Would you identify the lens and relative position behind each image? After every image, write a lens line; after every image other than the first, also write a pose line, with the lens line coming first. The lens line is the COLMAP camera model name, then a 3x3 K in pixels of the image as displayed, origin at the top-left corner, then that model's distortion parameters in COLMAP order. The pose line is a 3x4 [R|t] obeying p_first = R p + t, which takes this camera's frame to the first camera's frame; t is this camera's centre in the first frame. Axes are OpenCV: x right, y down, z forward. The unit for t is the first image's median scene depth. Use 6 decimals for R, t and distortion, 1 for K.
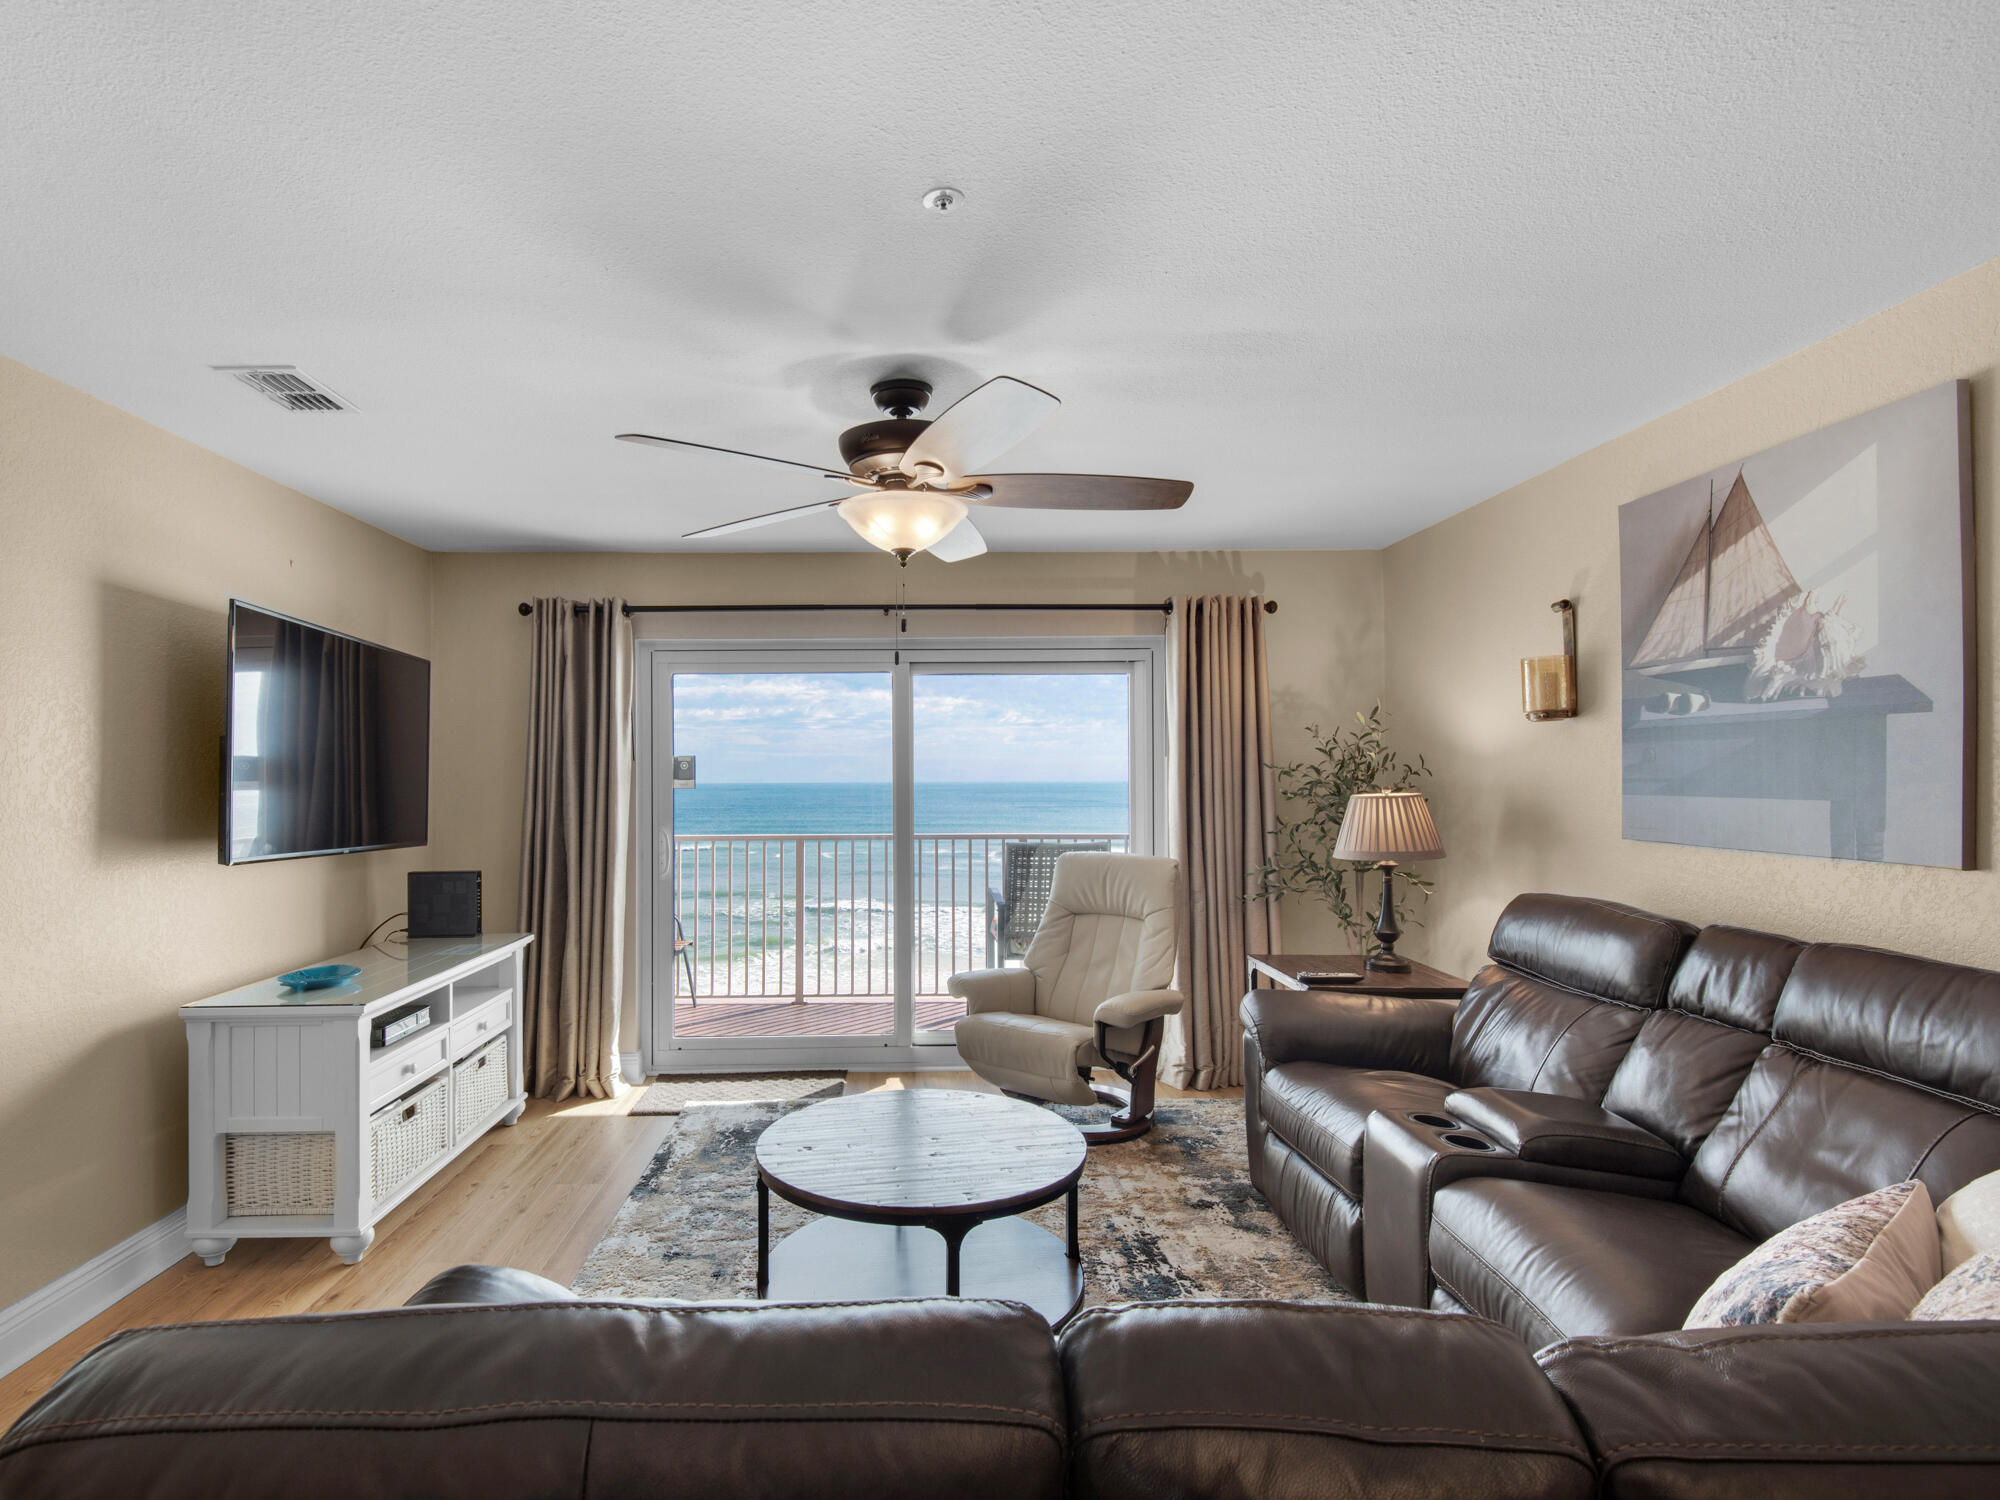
lens RADIAL K [[1036.4, 0, 1000.0], [0, 1036.4, 750.0], [0, 0, 1]] dist [0.001738, 0.000093]
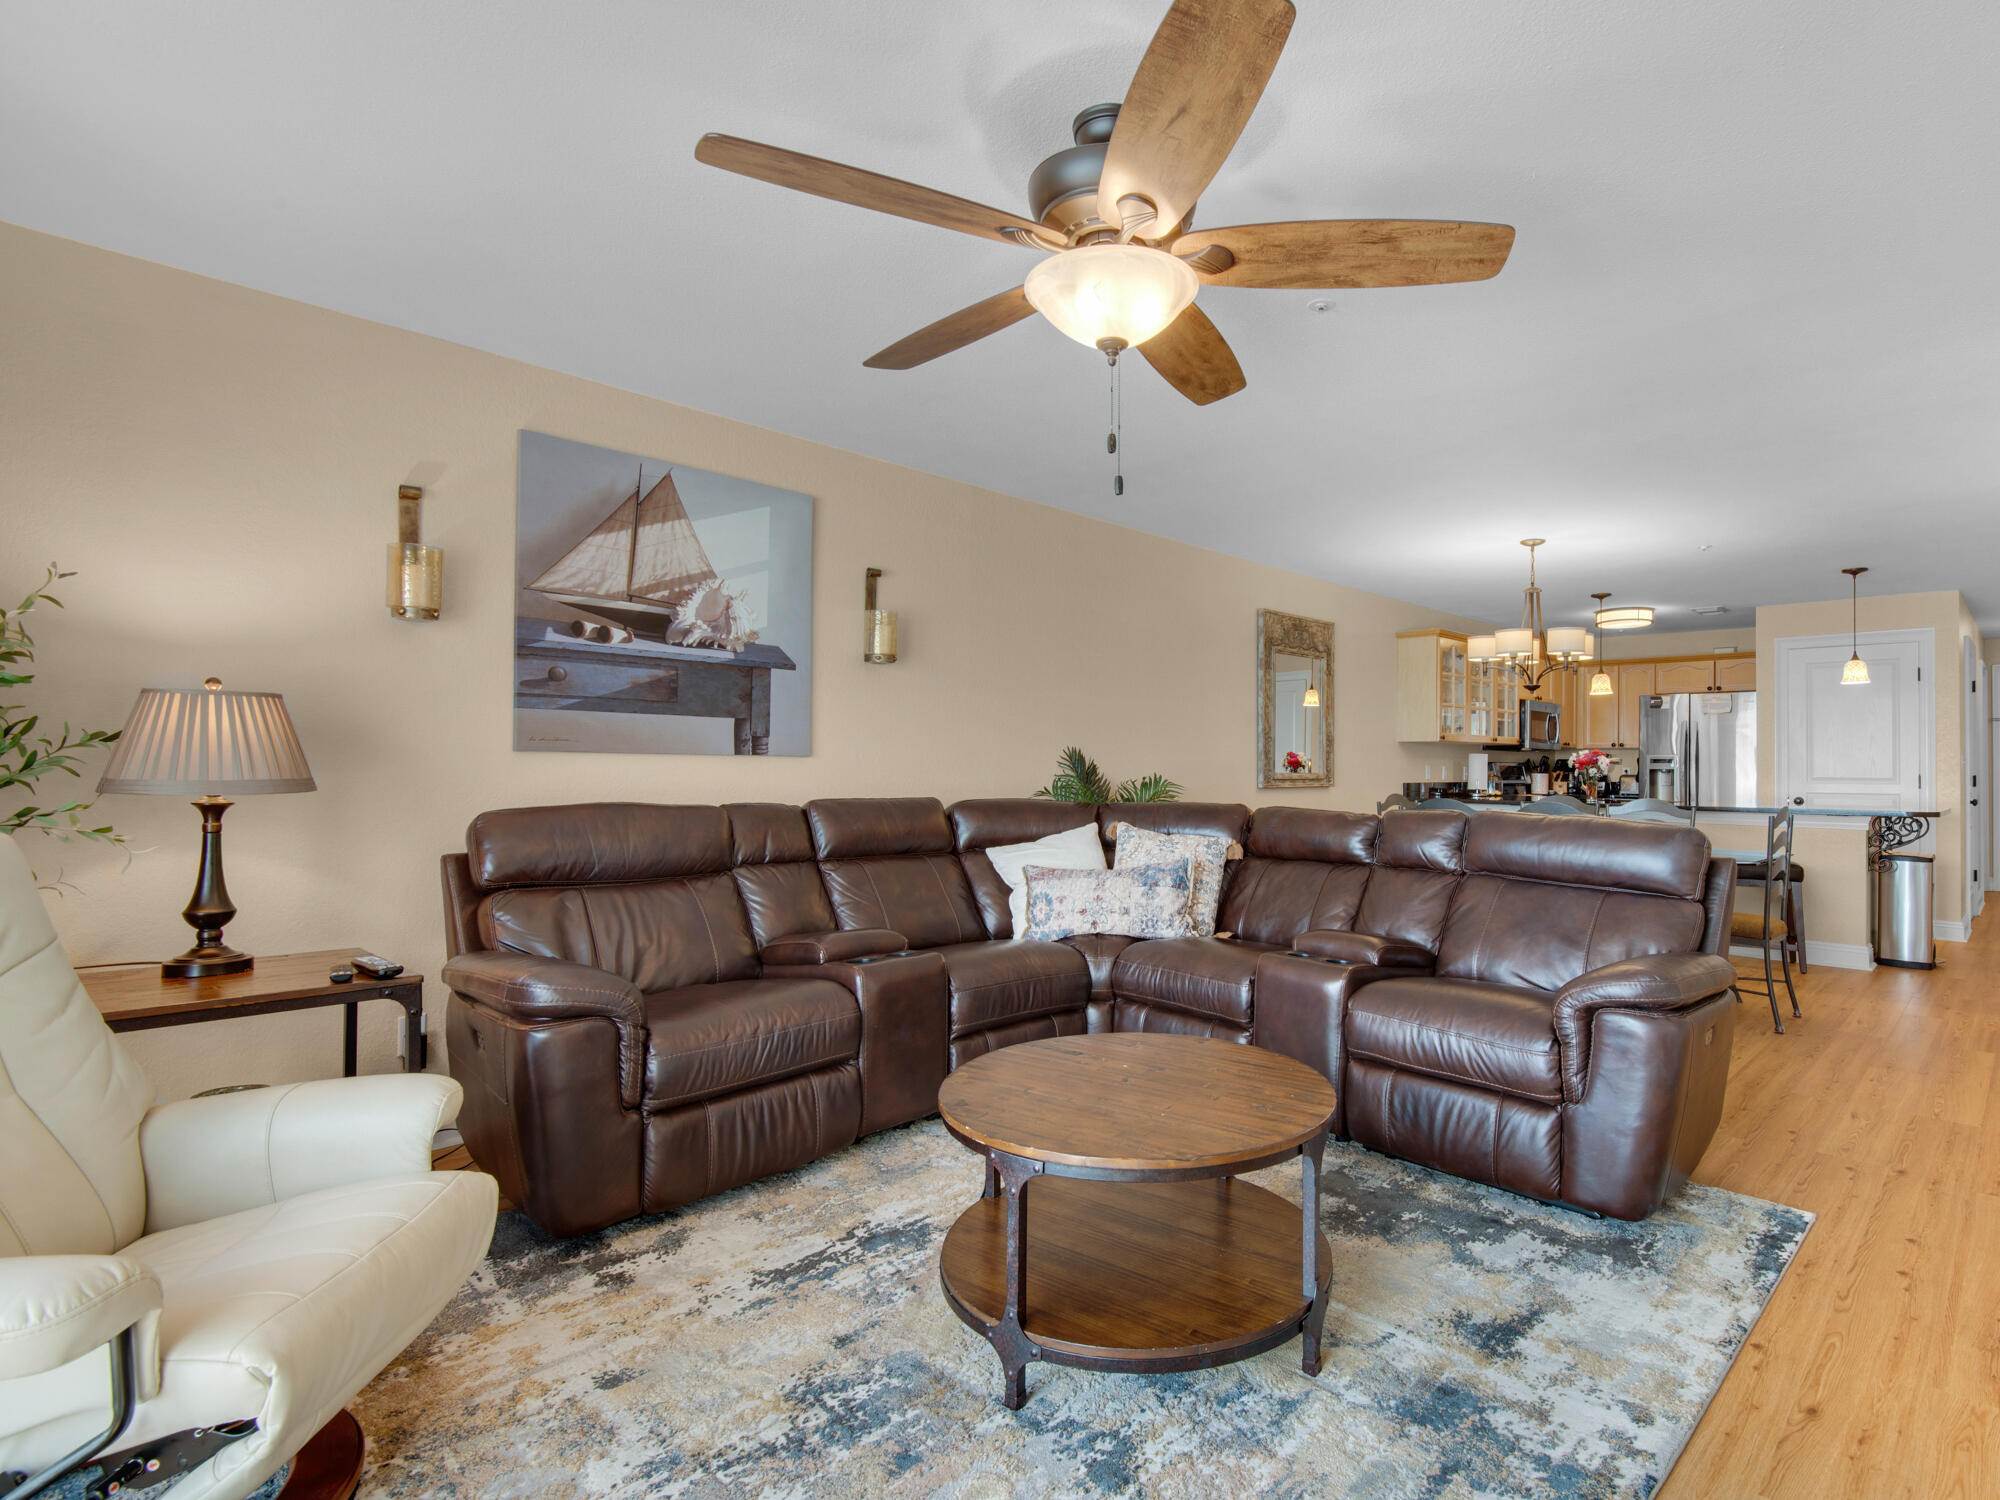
lens RADIAL K [[981.2, 0, 1068.9], [0, 981.2, 746.3], [0, 0, 1]] dist [0.000756, 0.000094]
pose [[-0.650147, 0.013914, 0.759681, -0.578215], [-0.025833, 0.998849, -0.040402, 0.123322], [-0.759369, -0.045892, -0.649039, 1.411893]]
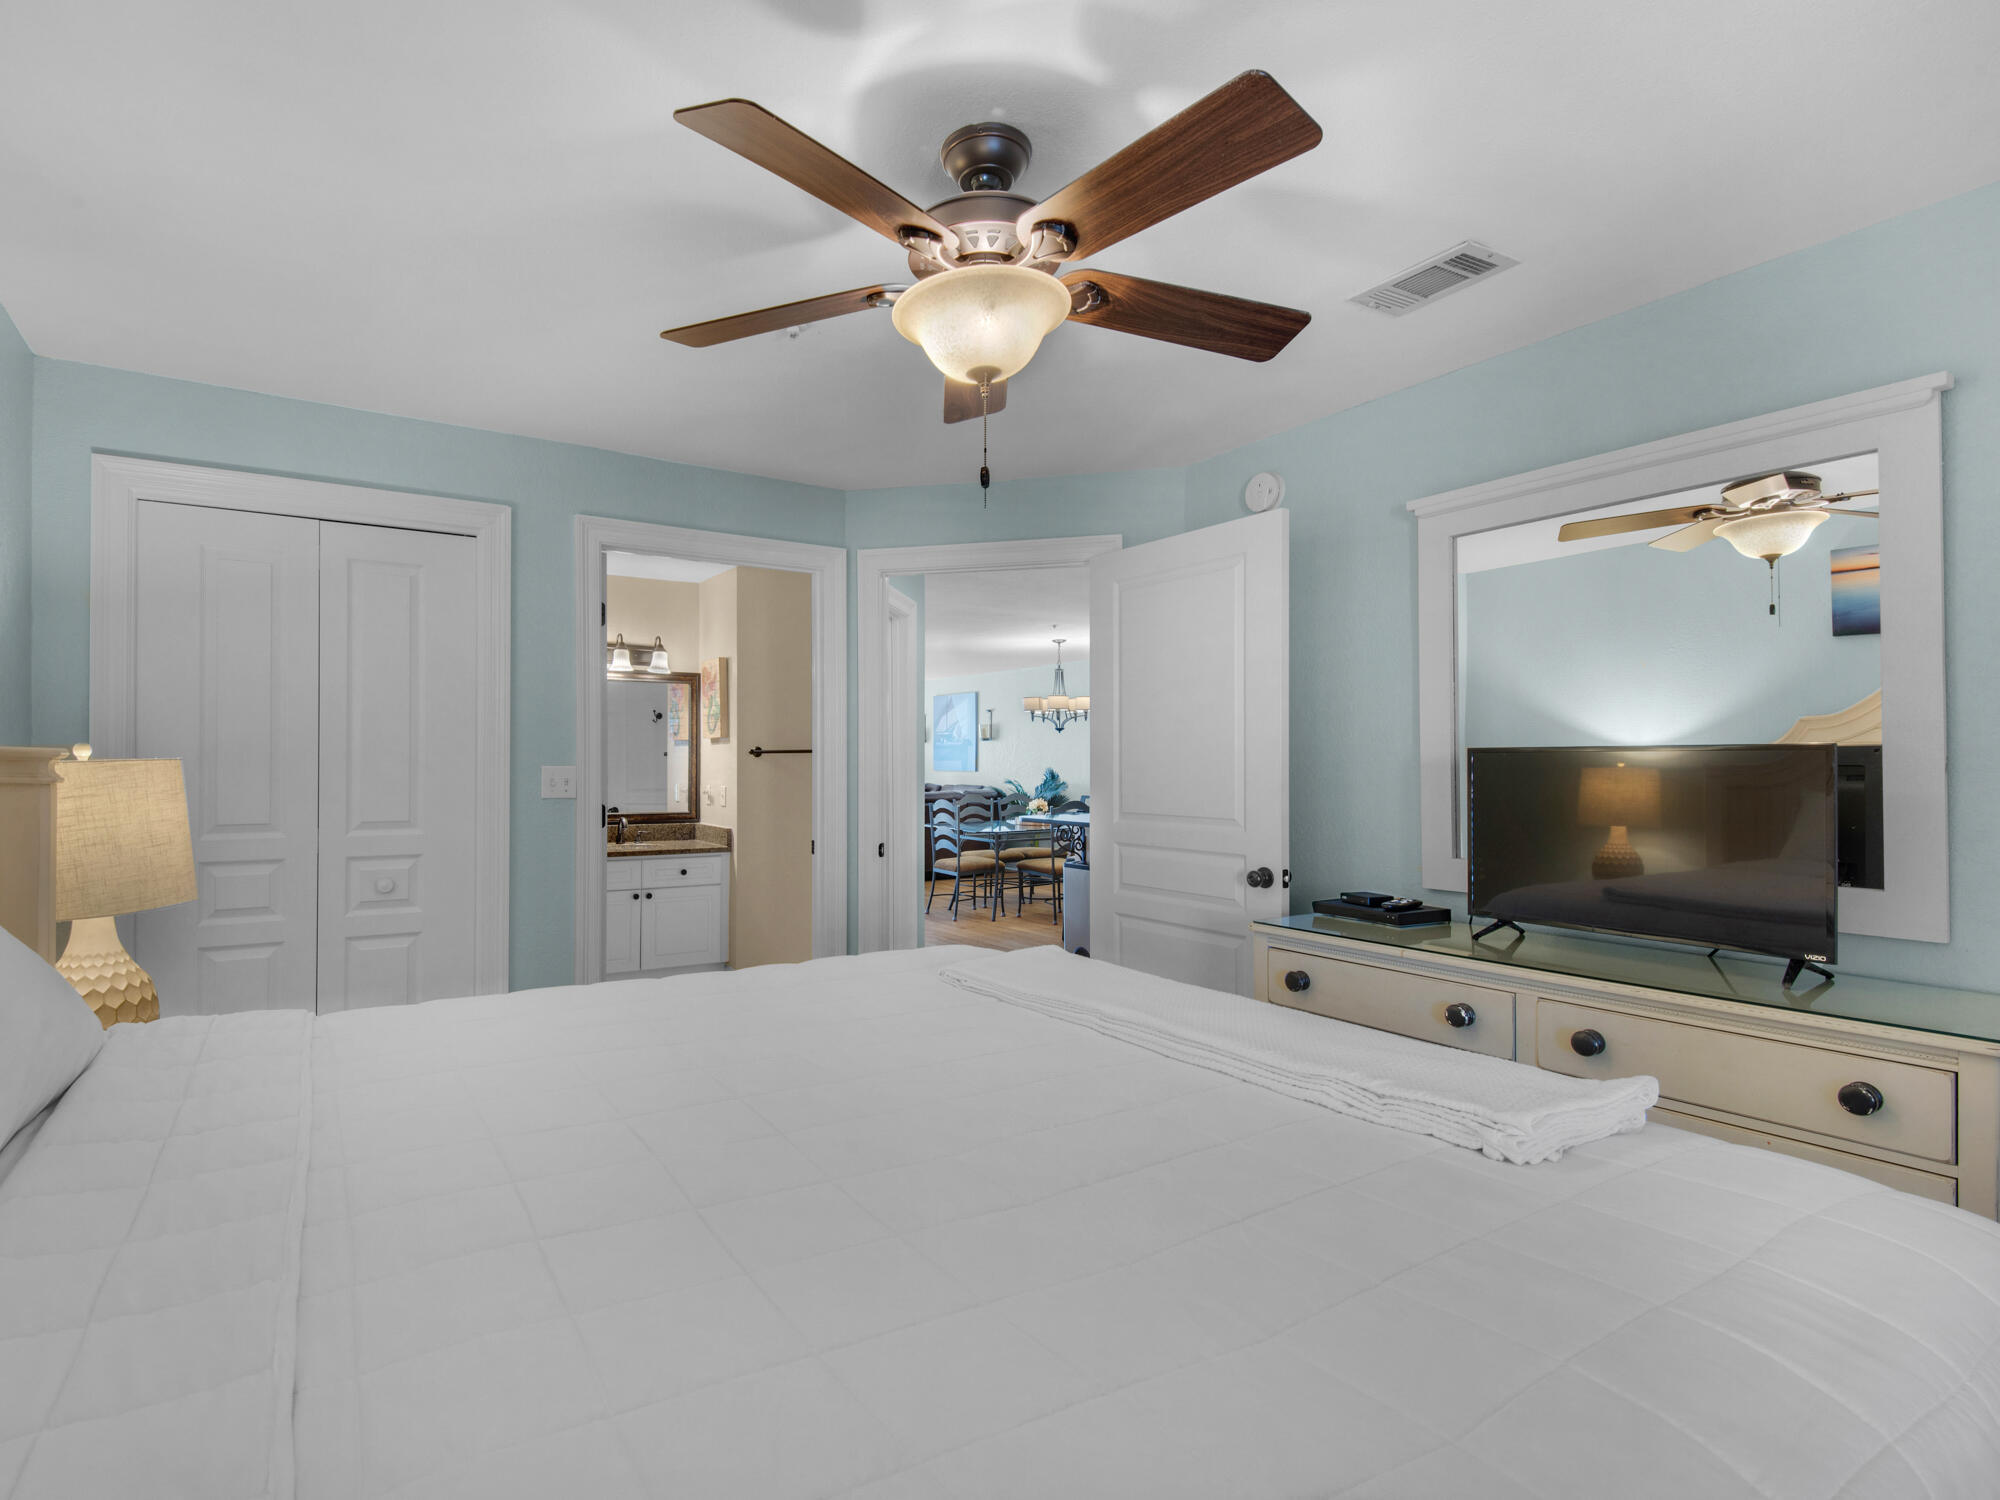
lens RADIAL K [[1036.4, 0, 1000.0], [0, 1036.4, 750.0], [0, 0, 1]] dist [0.001738, 0.000093]
pose [[0.866581, 0.010241, 0.498932, -1.580772], [-0.016830, 0.999820, 0.008709, -0.054307], [-0.498753, -0.015944, 0.866597, -3.459983]]
